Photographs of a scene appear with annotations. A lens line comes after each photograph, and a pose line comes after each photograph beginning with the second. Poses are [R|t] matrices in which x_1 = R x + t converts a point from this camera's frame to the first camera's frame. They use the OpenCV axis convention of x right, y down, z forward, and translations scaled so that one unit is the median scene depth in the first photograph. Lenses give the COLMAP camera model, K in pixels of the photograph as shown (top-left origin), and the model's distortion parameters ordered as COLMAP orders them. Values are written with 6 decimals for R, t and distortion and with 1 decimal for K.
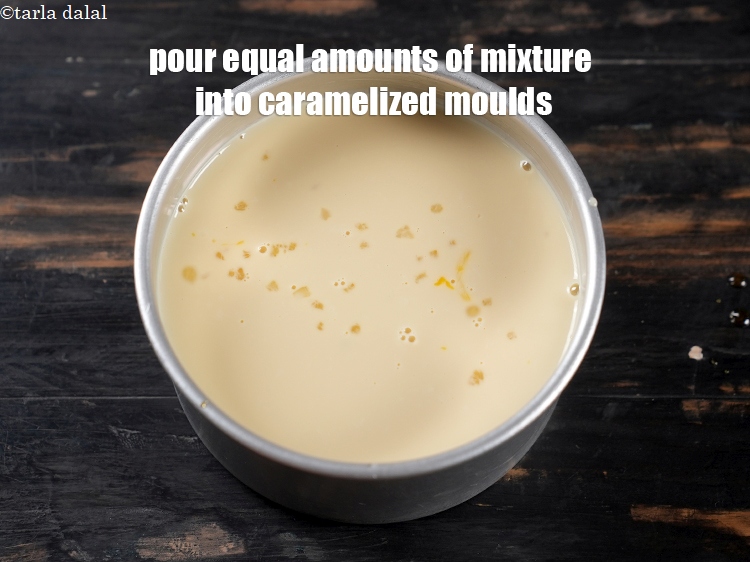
lens RADIAL K [[1515.3, 0, 368.1], [0, 1515.3, 276.2], [0, 0, 1]] dist [0.071172, 0.000000]
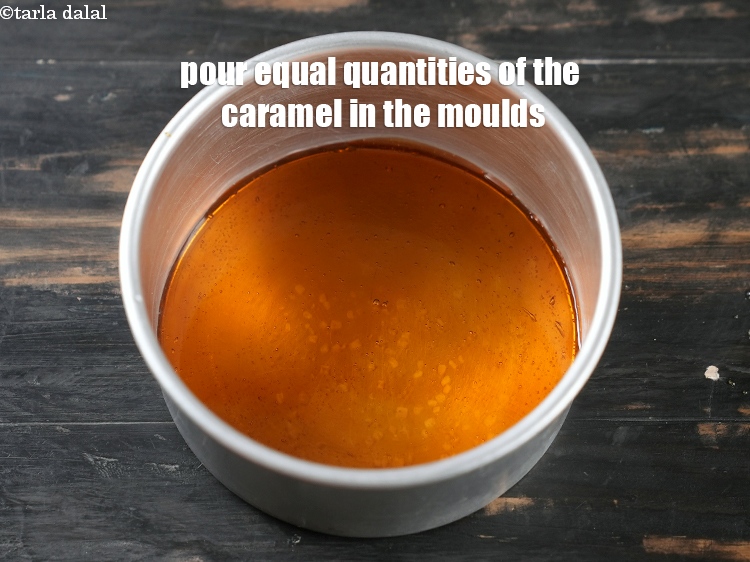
lens RADIAL K [[1441.3, 0, 378.3], [0, 1441.3, 282.1], [0, 0, 1]] dist [0.052319, 0.000000]
pose [[0.999927, -0.004644, 0.011180, 0.000787], [0.004686, 0.999982, -0.003662, -0.002930], [-0.011162, 0.003714, 0.999931, 0.112753]]
